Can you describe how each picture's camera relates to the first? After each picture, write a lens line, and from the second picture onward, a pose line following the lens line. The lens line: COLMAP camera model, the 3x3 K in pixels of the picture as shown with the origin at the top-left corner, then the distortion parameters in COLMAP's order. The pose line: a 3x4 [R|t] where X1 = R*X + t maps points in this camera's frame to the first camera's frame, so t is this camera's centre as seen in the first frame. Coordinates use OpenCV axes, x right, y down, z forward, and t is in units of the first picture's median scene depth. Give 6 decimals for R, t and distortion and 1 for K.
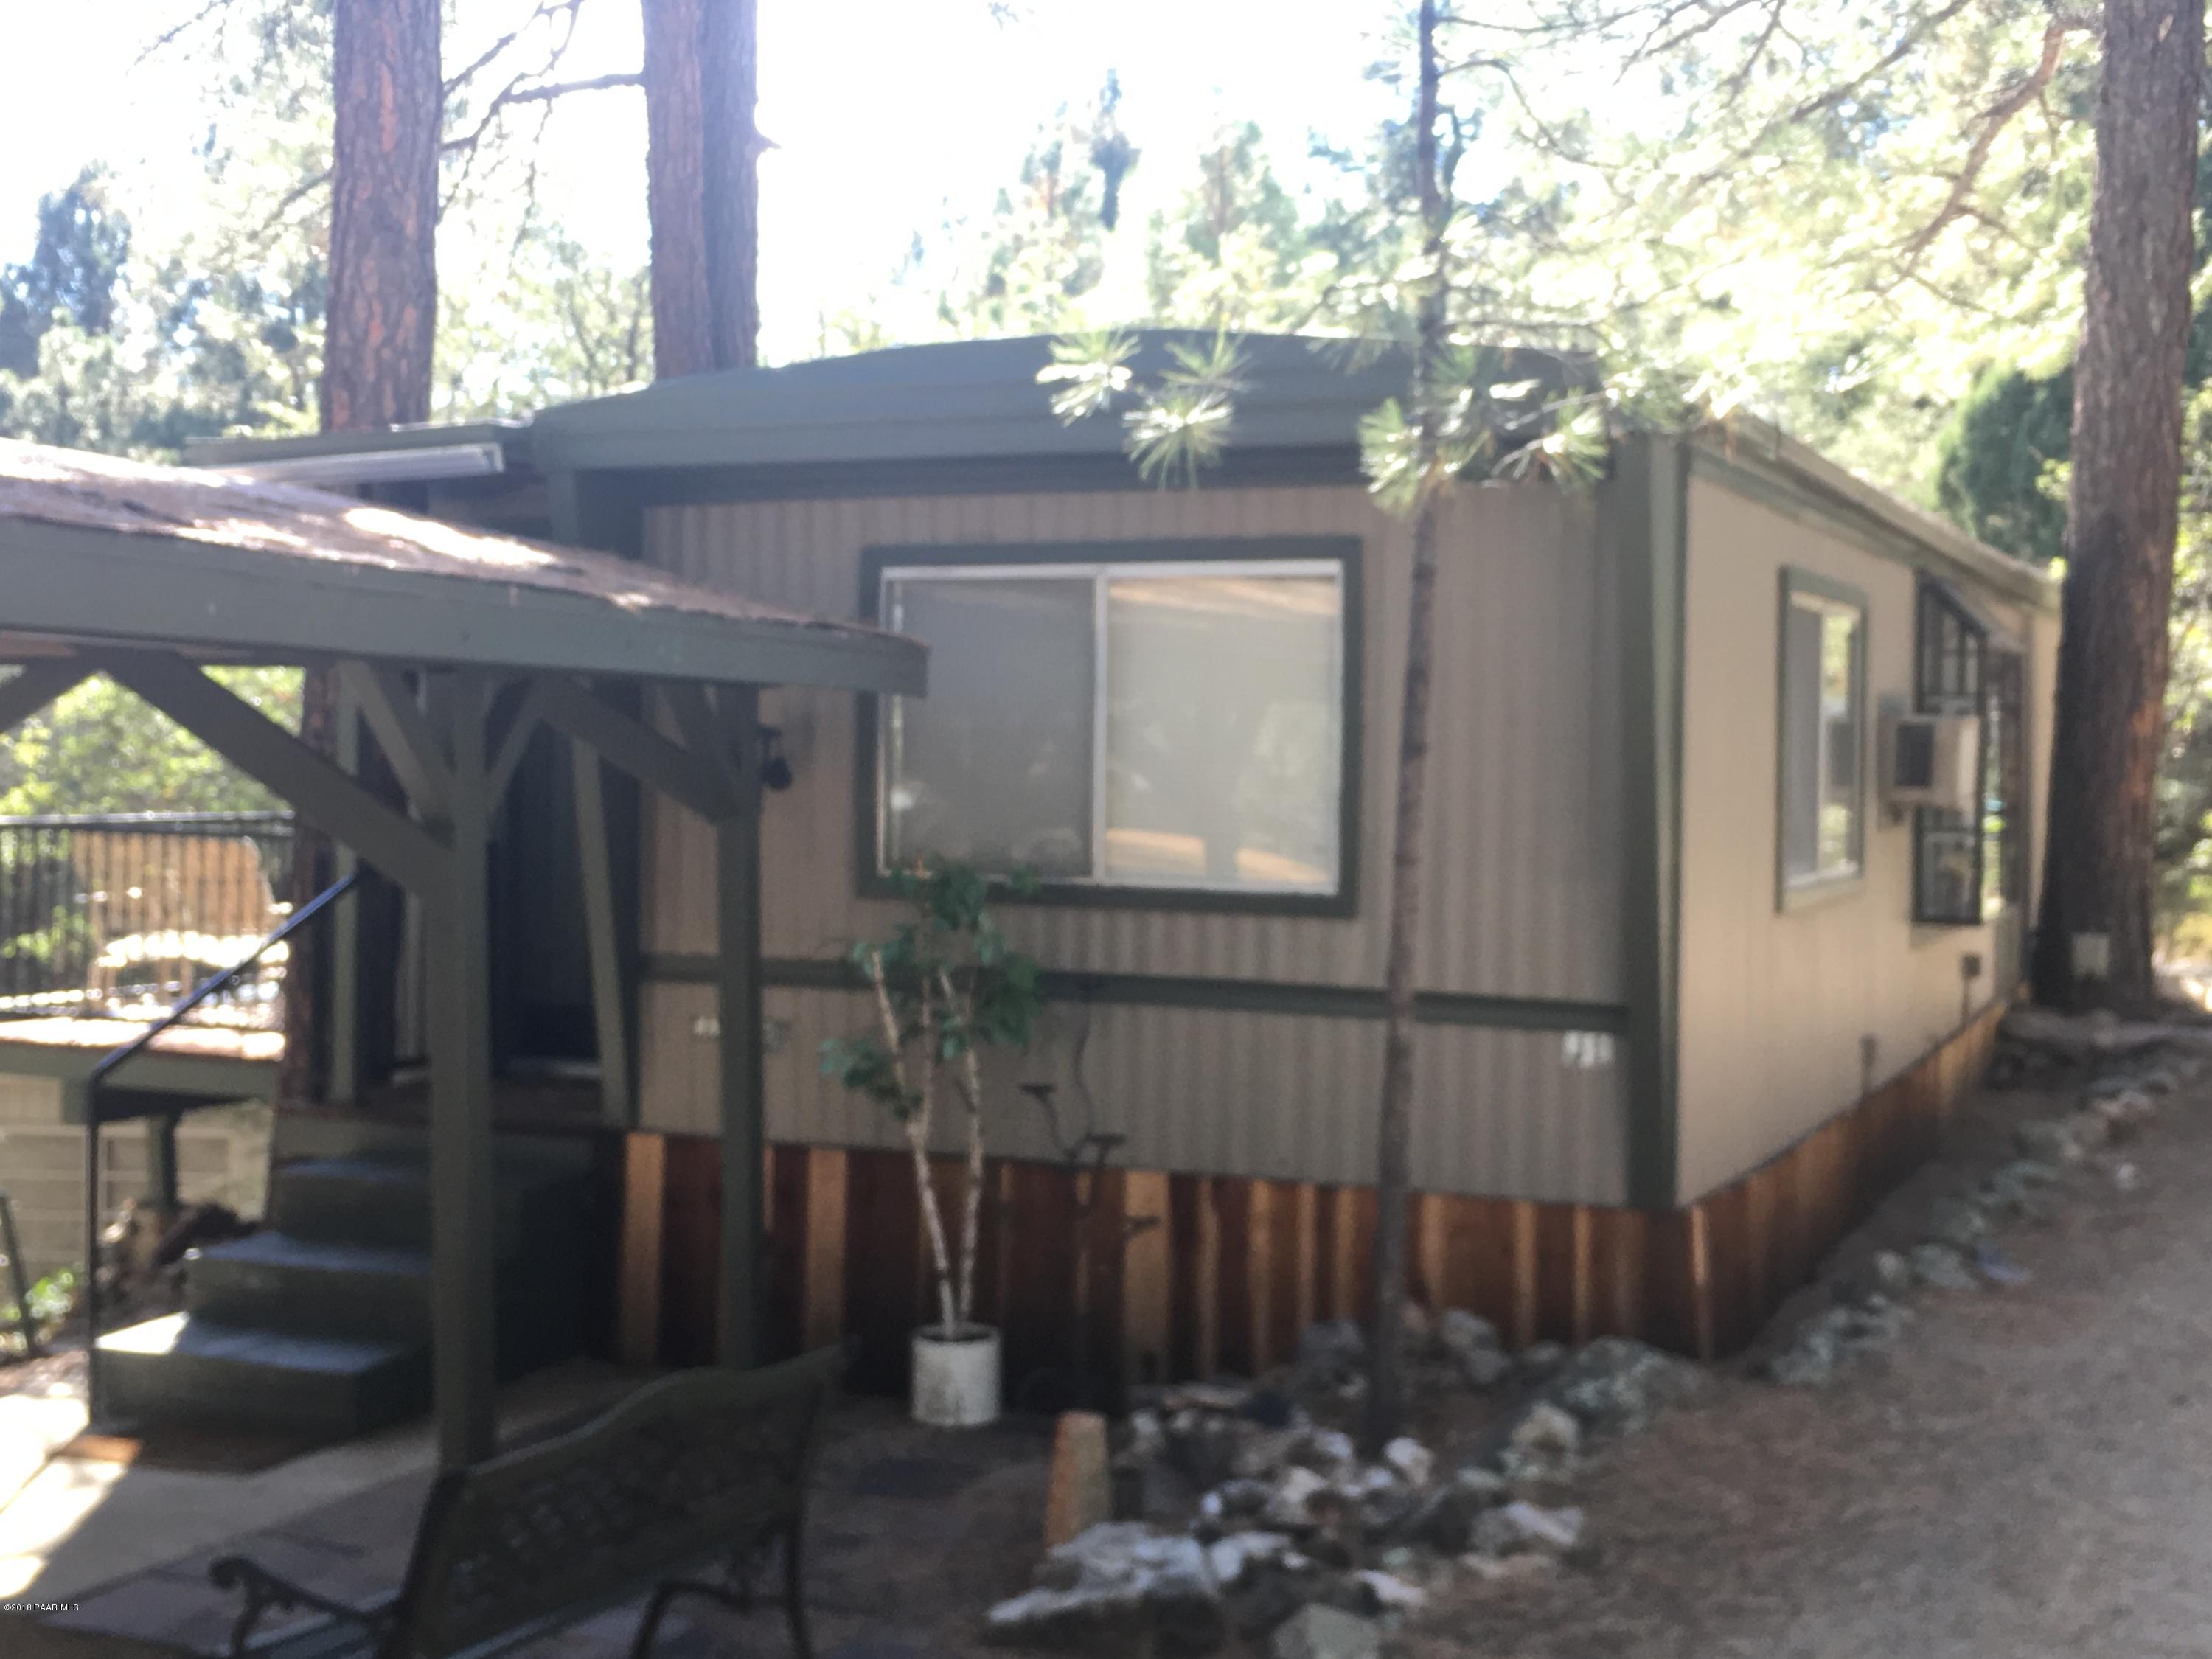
lens RADIAL K [[2695.1, 0, 1107.2], [0, 2695.1, 834.3], [0, 0, 1]] dist [-0.017576, 0.000000]
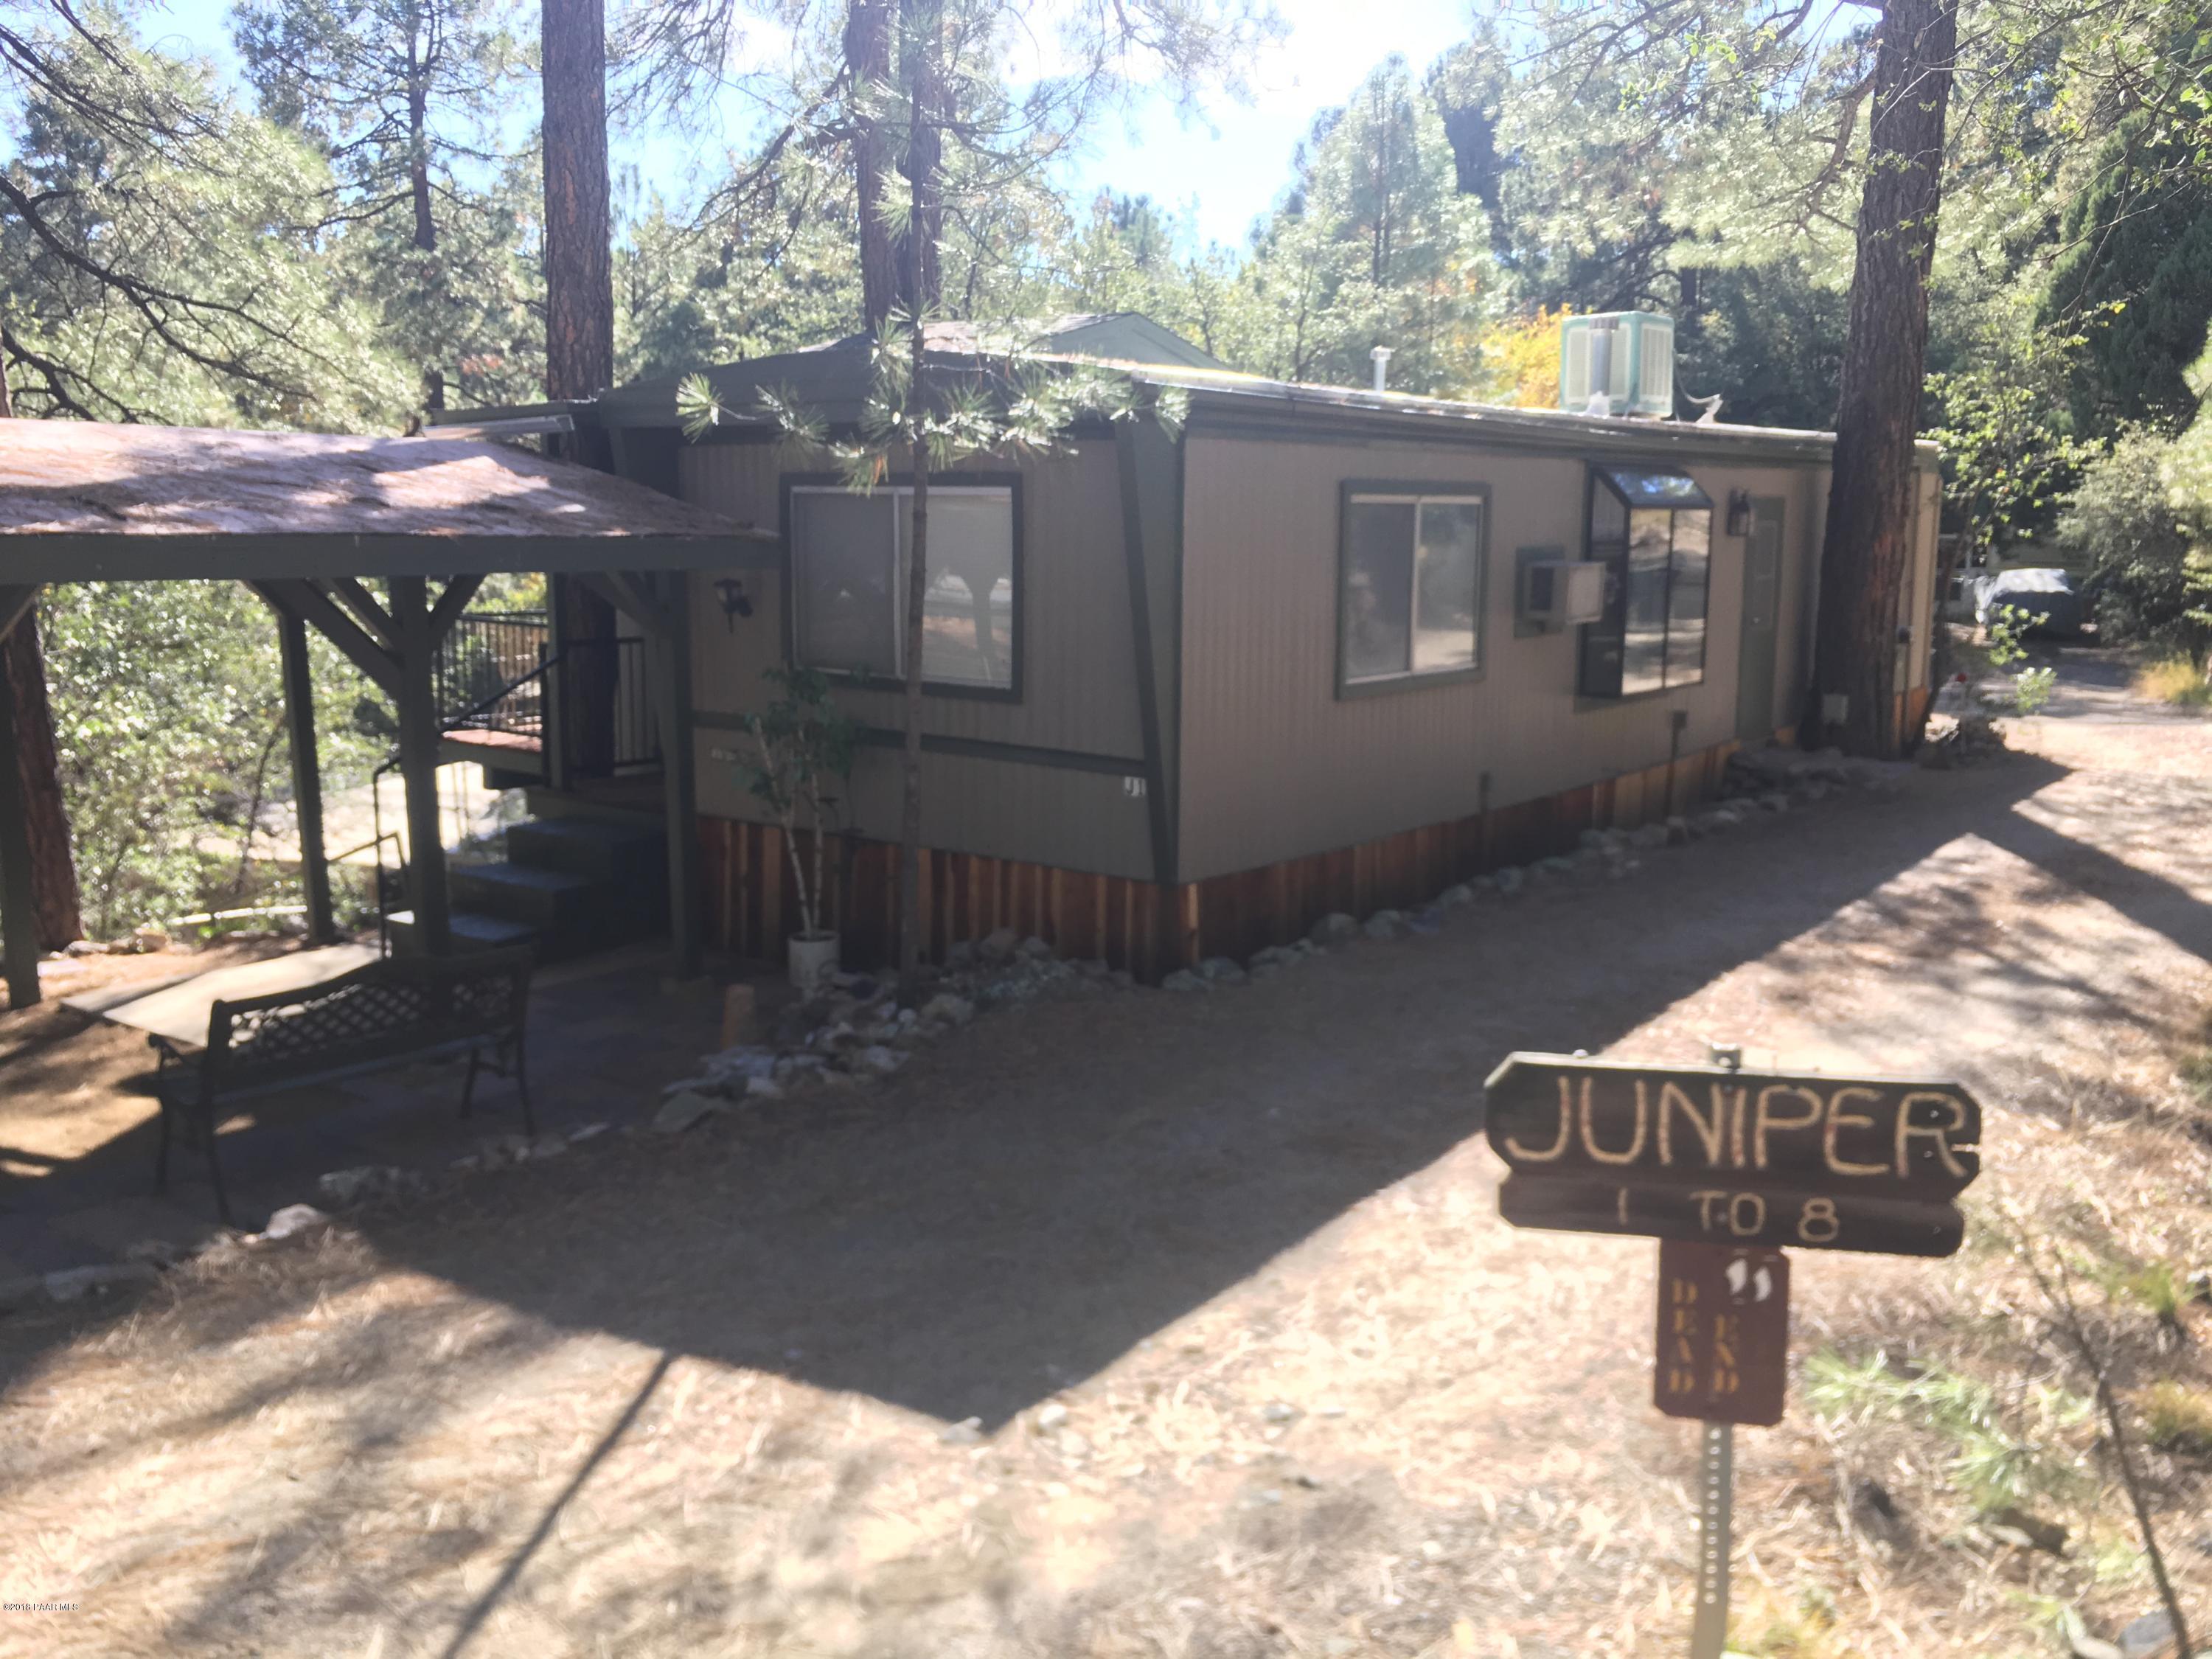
lens RADIAL K [[1902.8, 0, 1105.2], [0, 1902.8, 827.4], [0, 0, 1]] dist [0.009441, 0.000438]
pose [[0.975611, 0.035388, -0.216633, 0.395426], [-0.006032, 0.990869, 0.134695, -0.051496], [0.219422, -0.130104, 0.966916, -0.143427]]
